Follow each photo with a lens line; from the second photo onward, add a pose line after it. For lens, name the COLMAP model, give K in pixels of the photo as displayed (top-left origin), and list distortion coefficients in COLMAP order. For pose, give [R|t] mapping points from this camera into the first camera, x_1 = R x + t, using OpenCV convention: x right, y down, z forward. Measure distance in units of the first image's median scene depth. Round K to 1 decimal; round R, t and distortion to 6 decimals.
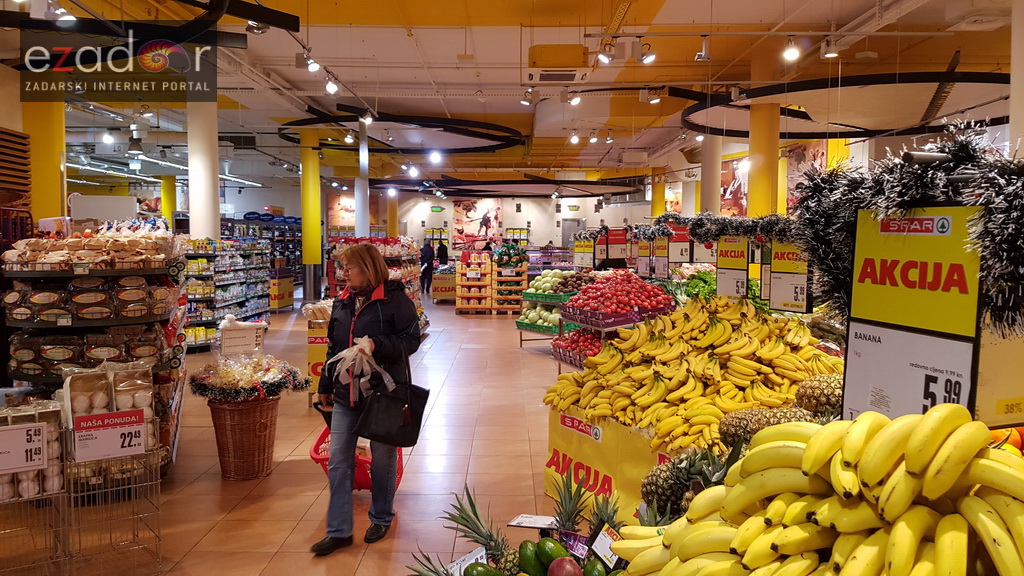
lens RADIAL K [[816.8, 0, 512.4], [0, 816.8, 288.8], [0, 0, 1]] dist [0.148480, -0.249321]
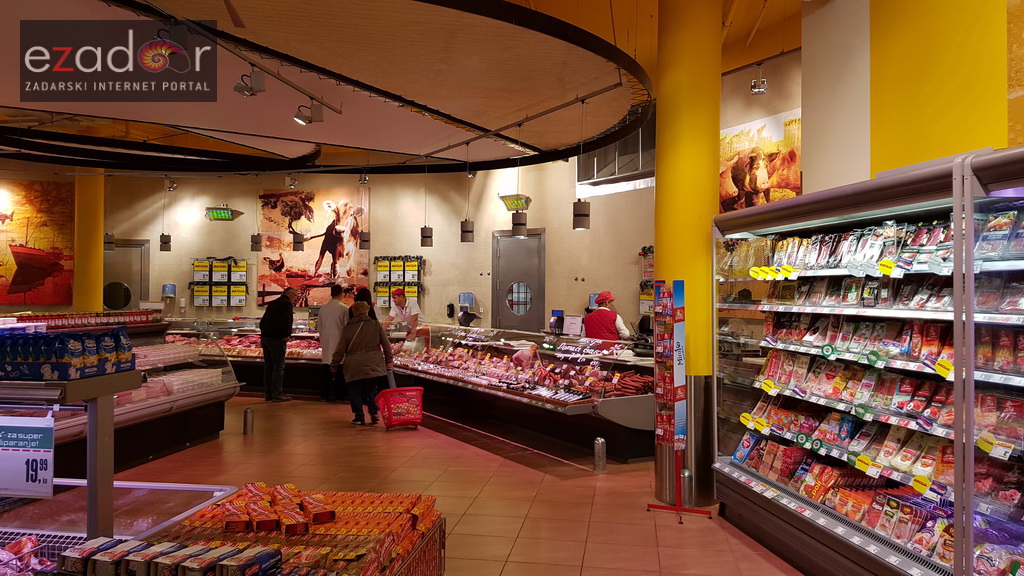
lens RADIAL K [[816.8, 0, 511.0], [0, 816.8, 286.7], [0, 0, 1]] dist [0.148480, -0.249321]
pose [[0.988021, -0.002398, -0.154298, 0.125496], [-0.005546, 0.998681, -0.051036, -0.037402], [0.154217, 0.051280, 0.986705, 0.592811]]
